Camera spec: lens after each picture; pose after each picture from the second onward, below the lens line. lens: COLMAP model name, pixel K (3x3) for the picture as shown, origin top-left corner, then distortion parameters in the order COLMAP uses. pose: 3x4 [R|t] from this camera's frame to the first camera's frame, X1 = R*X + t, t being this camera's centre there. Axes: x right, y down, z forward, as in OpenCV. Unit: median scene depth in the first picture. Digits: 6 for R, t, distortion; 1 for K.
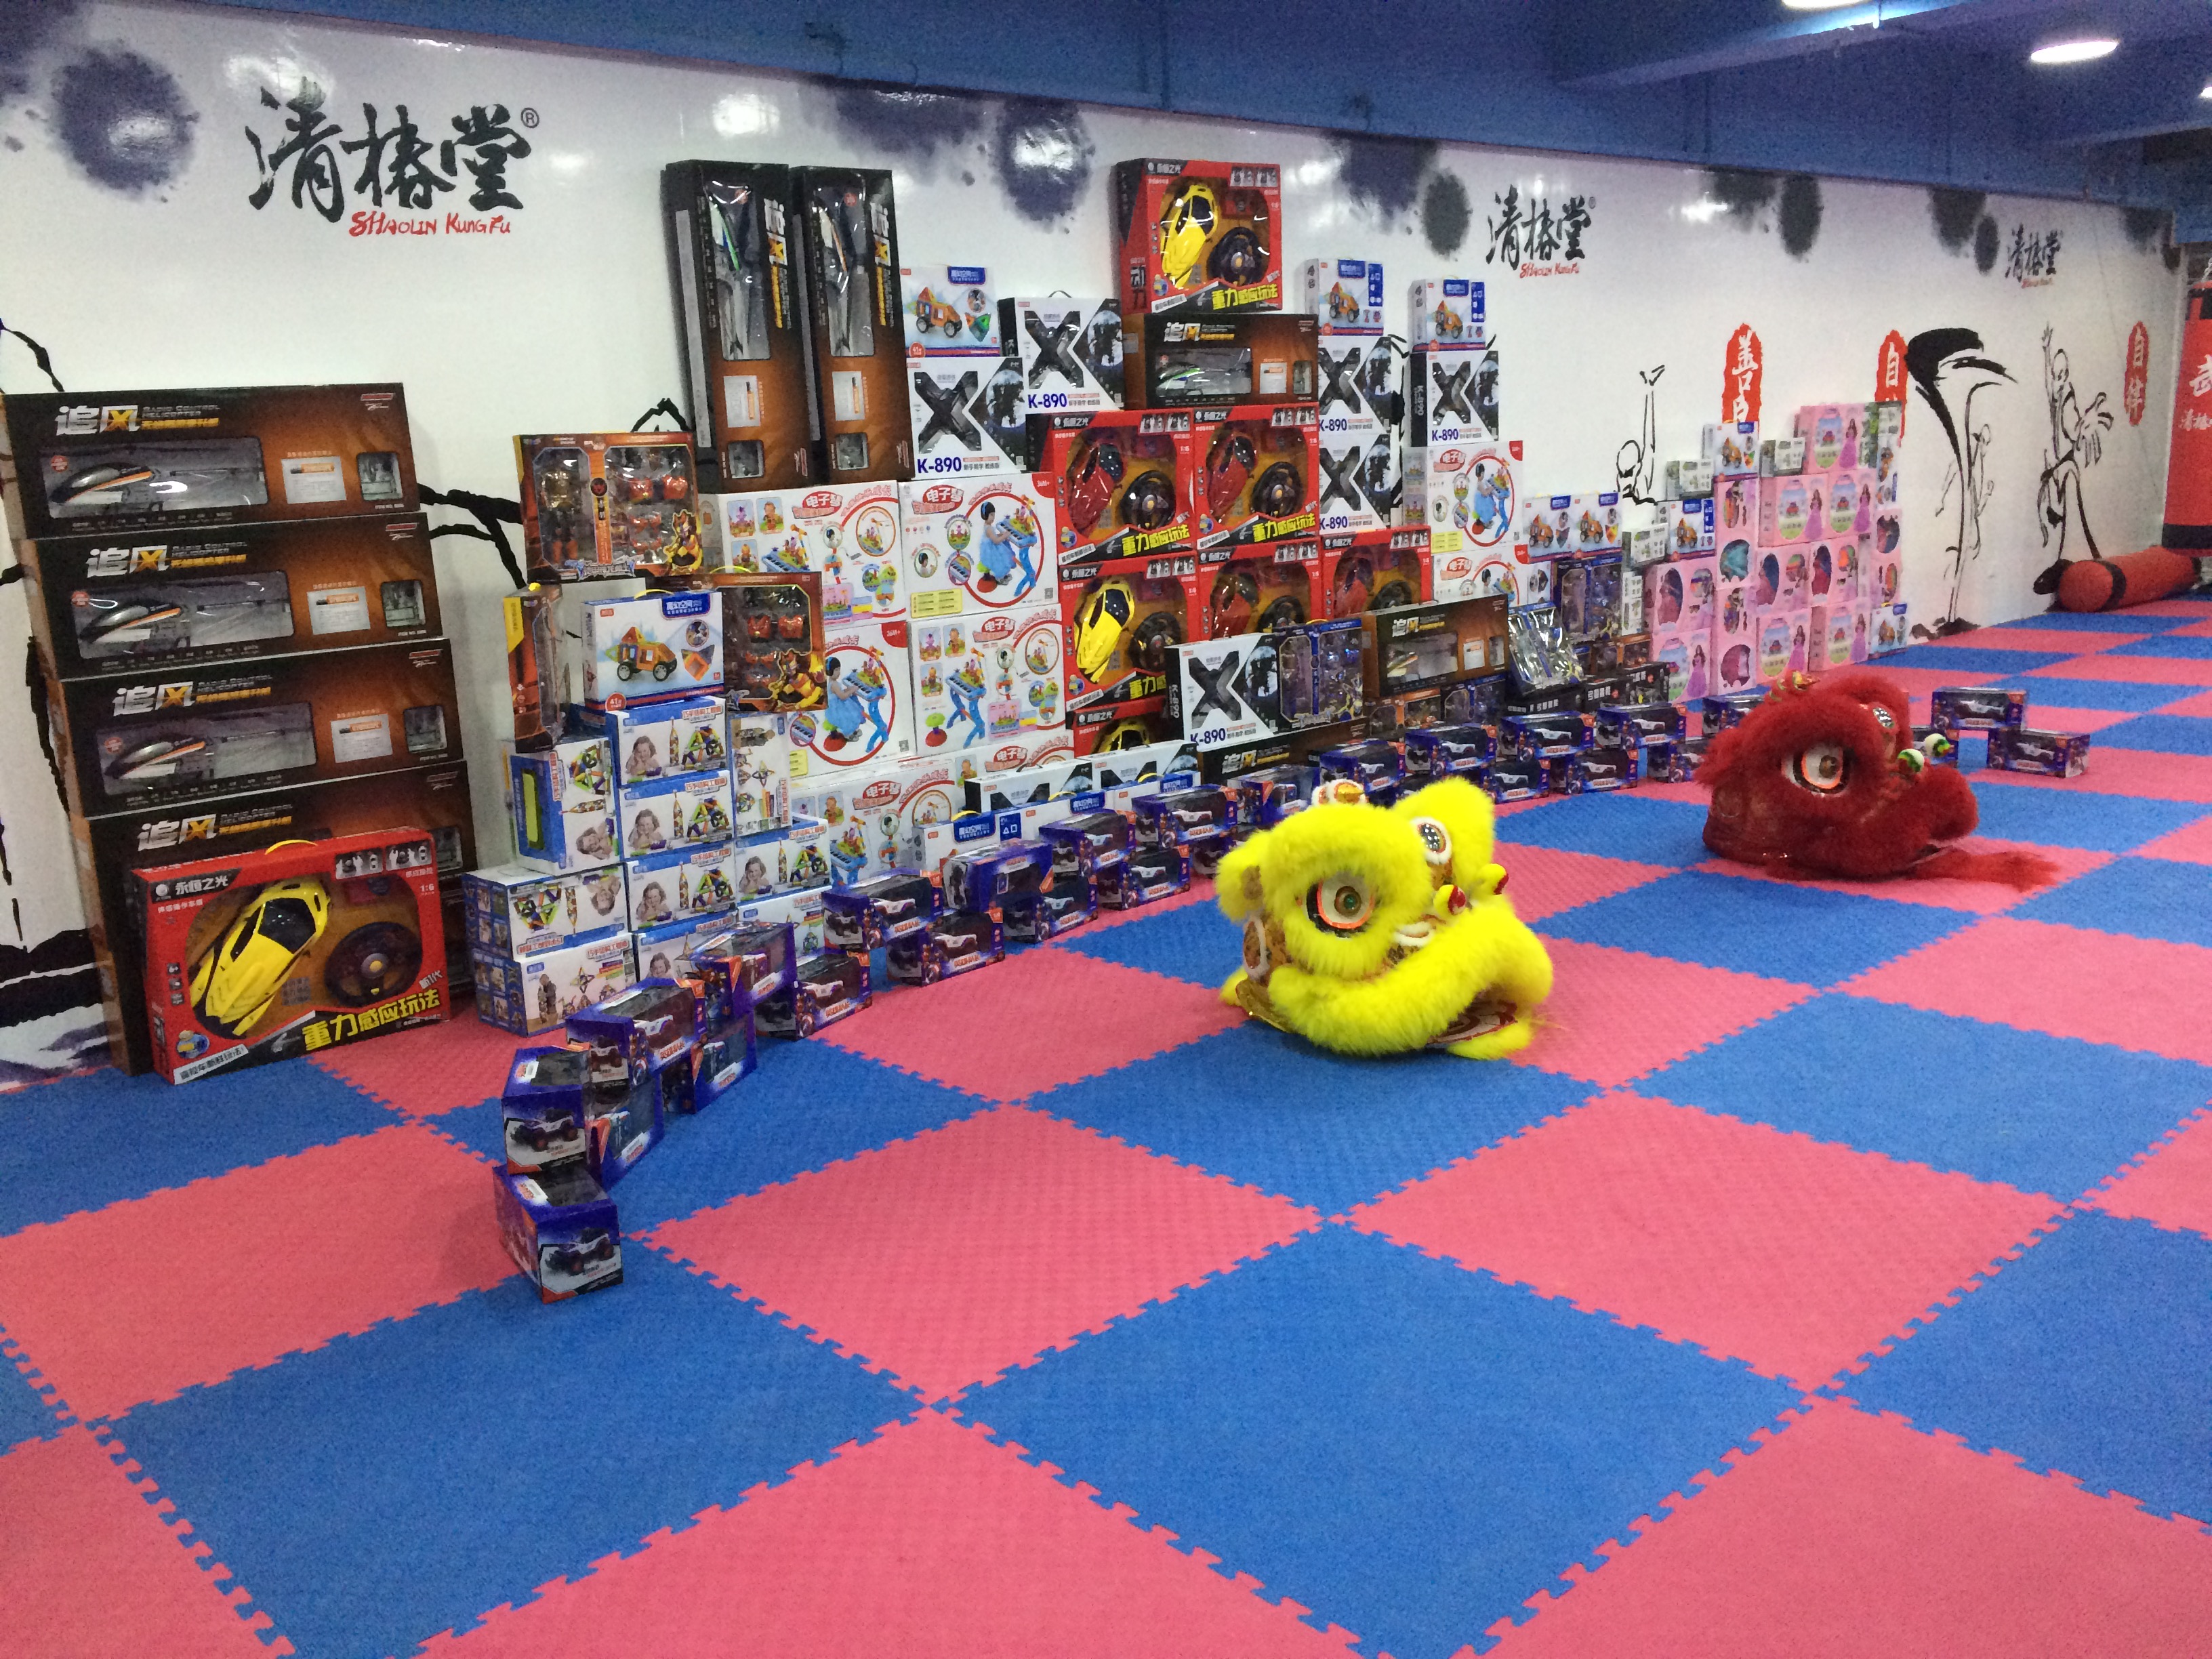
lens RADIAL K [[1899.9, 0, 1083.6], [0, 1899.9, 838.6], [0, 0, 1]] dist [0.092544, -0.107986]
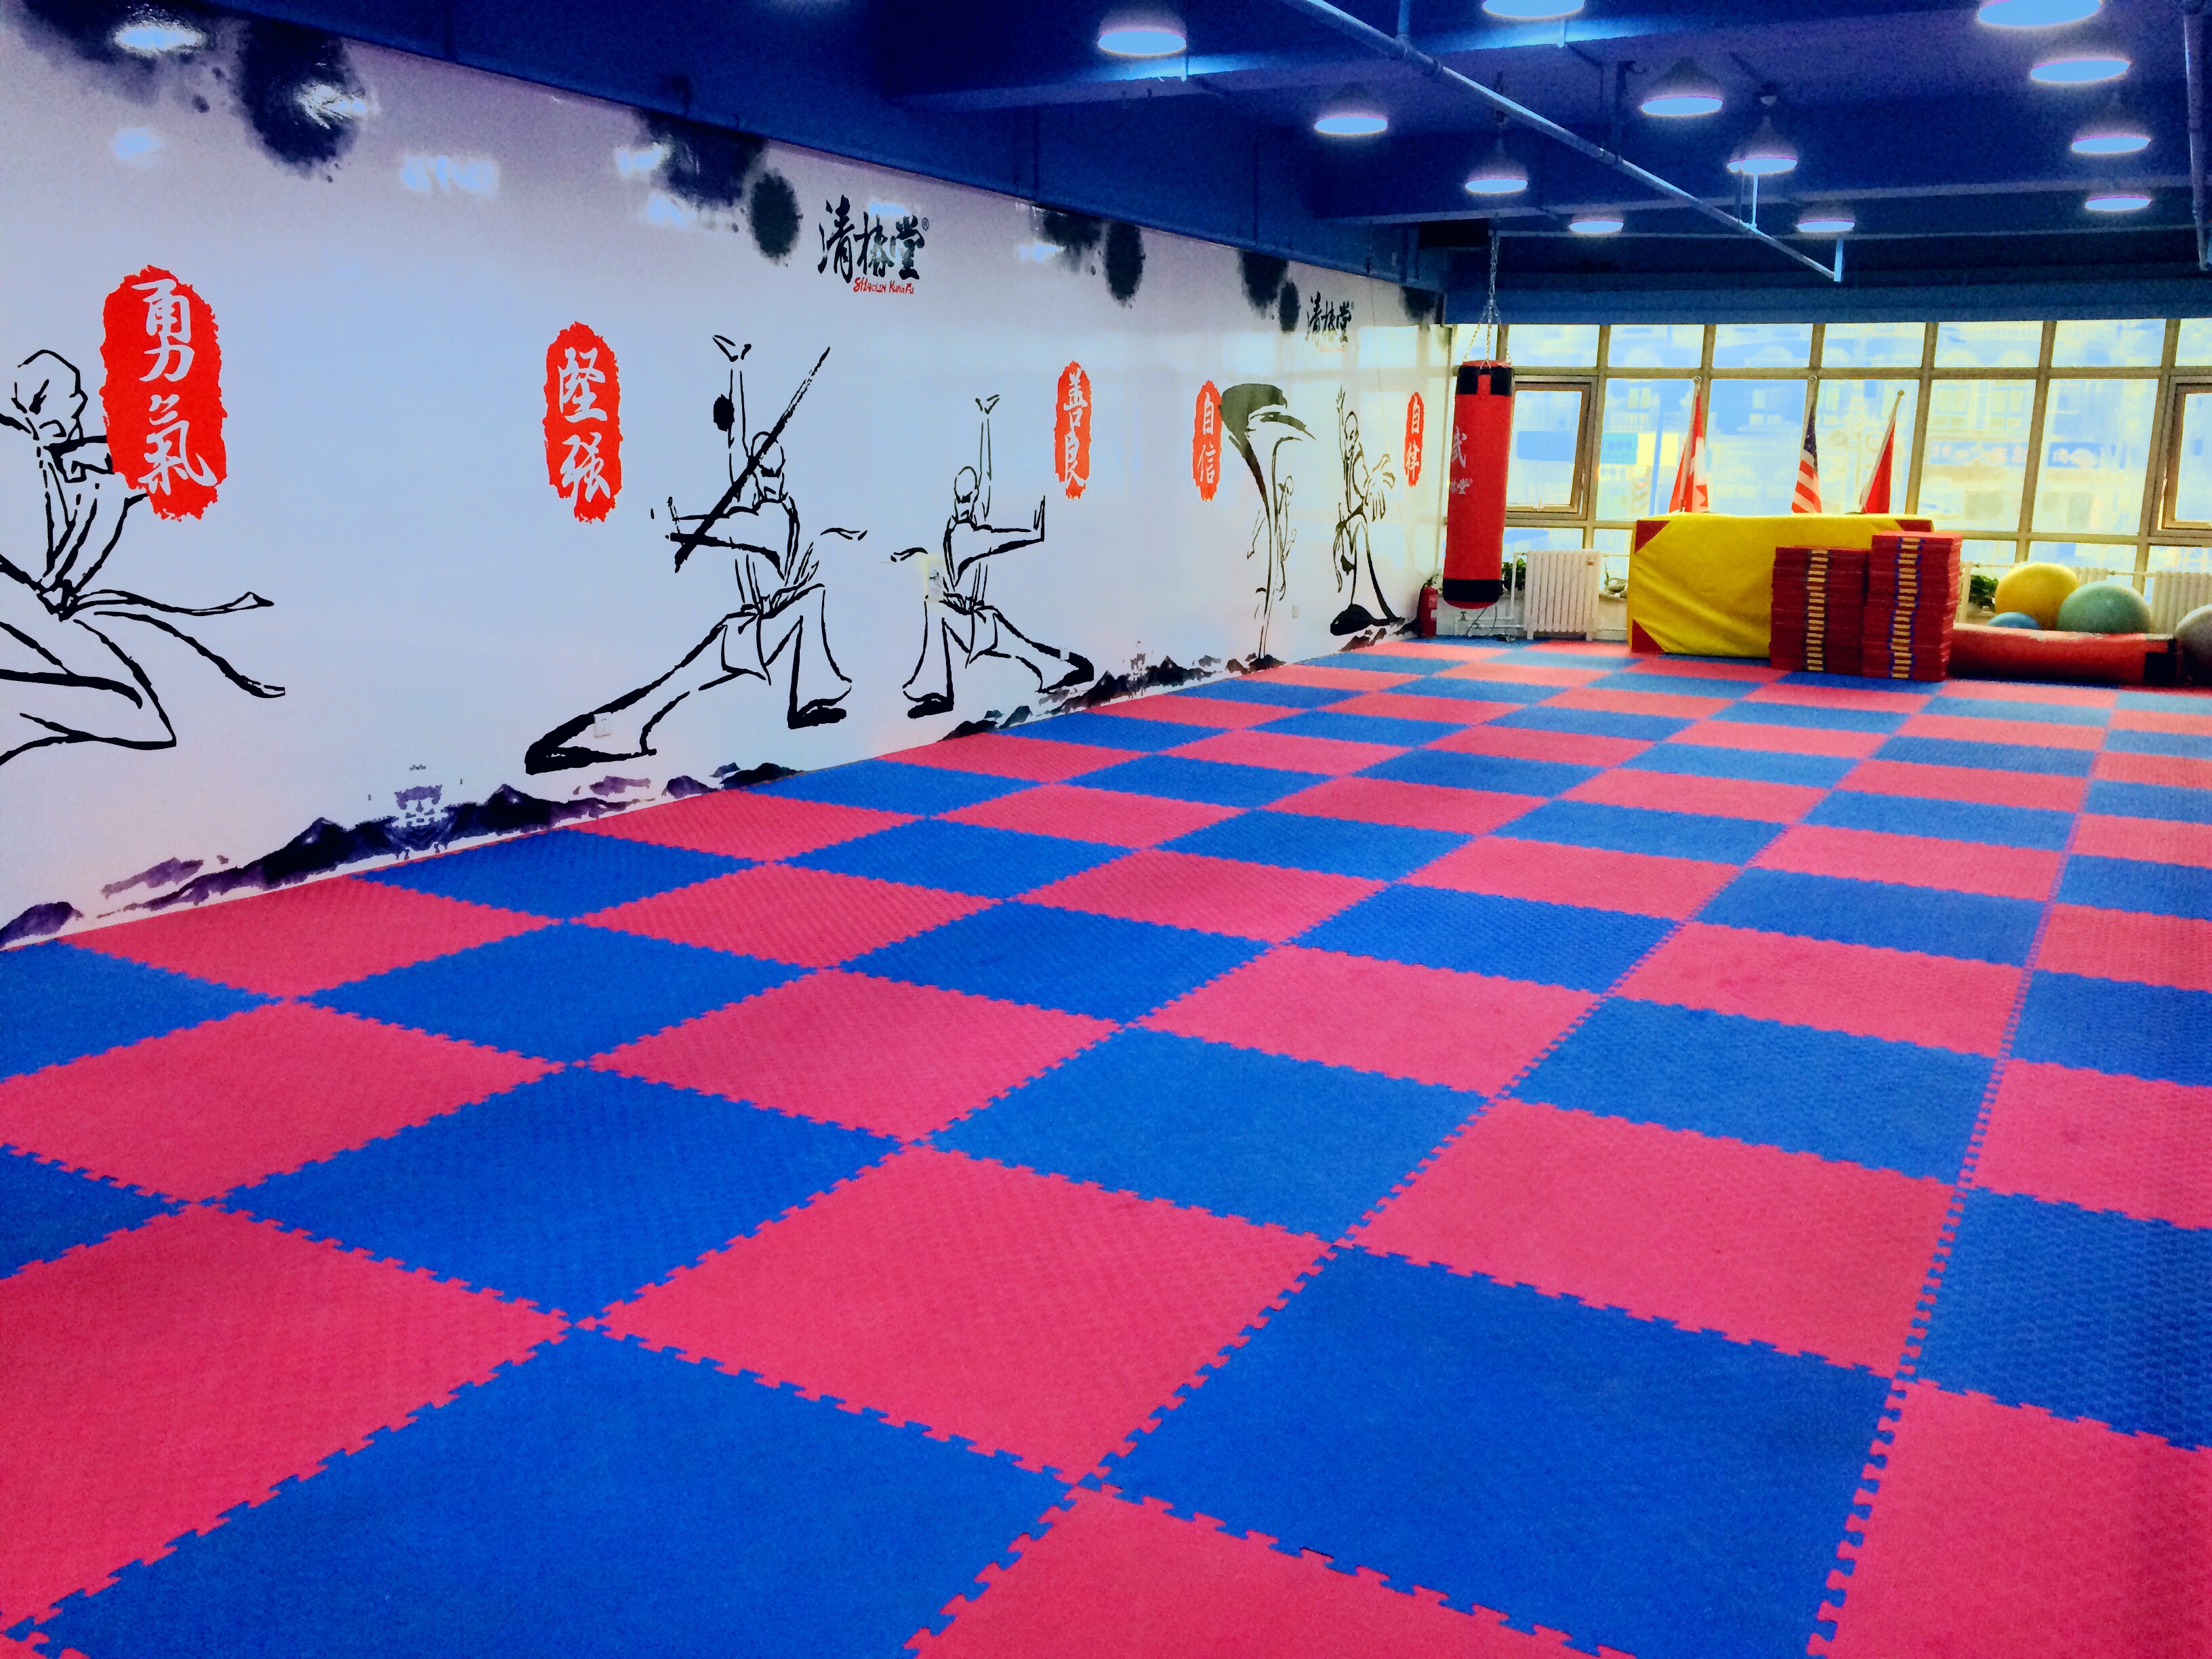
lens RADIAL K [[1899.9, 0, 1094.7], [0, 1899.9, 837.8], [0, 0, 1]] dist [0.092544, -0.107986]
pose [[0.946795, 0.000764, 0.321838, 0.027566], [0.001730, 0.999971, -0.007463, -0.006067], [-0.321834, 0.007623, 0.946765, 0.036854]]
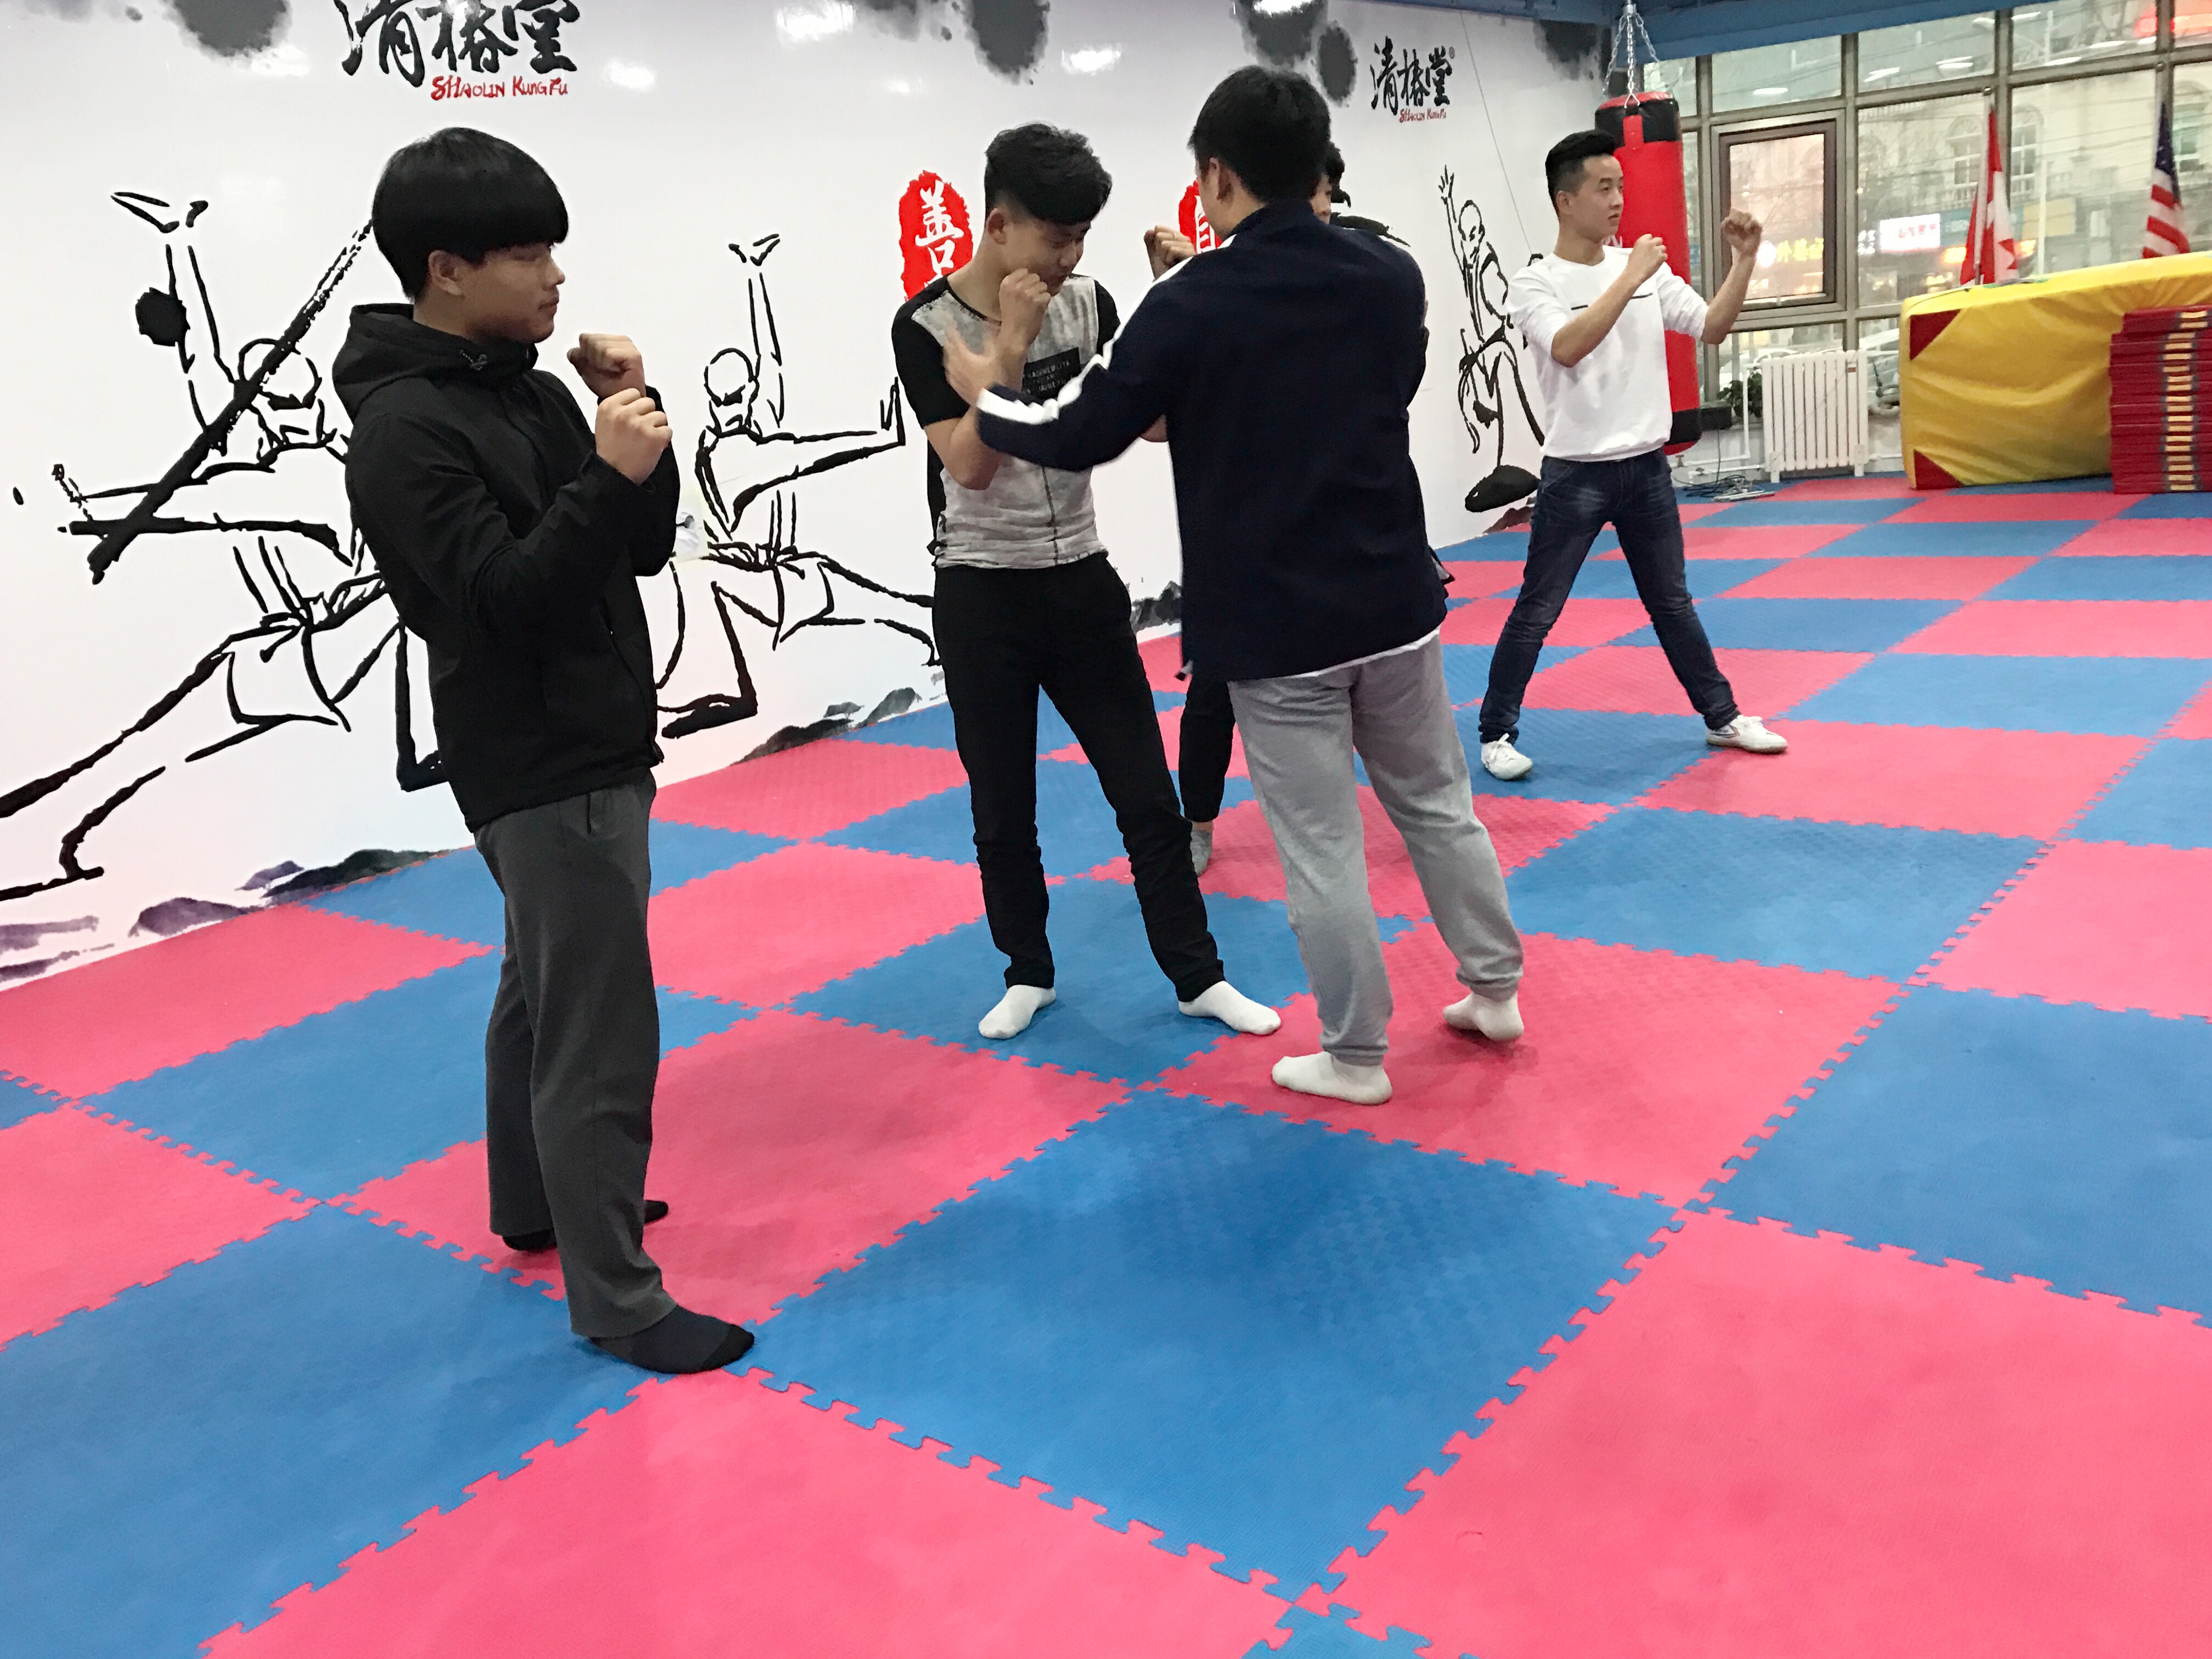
lens RADIAL K [[1903.6, 0, 1117.6], [0, 1903.6, 811.3], [0, 0, 1]] dist [0.020093, -0.012268]
pose [[0.987007, -0.092975, 0.131046, 0.315234], [0.089467, 0.995462, 0.032414, -0.057435], [-0.133465, -0.020269, 0.990846, 0.322571]]
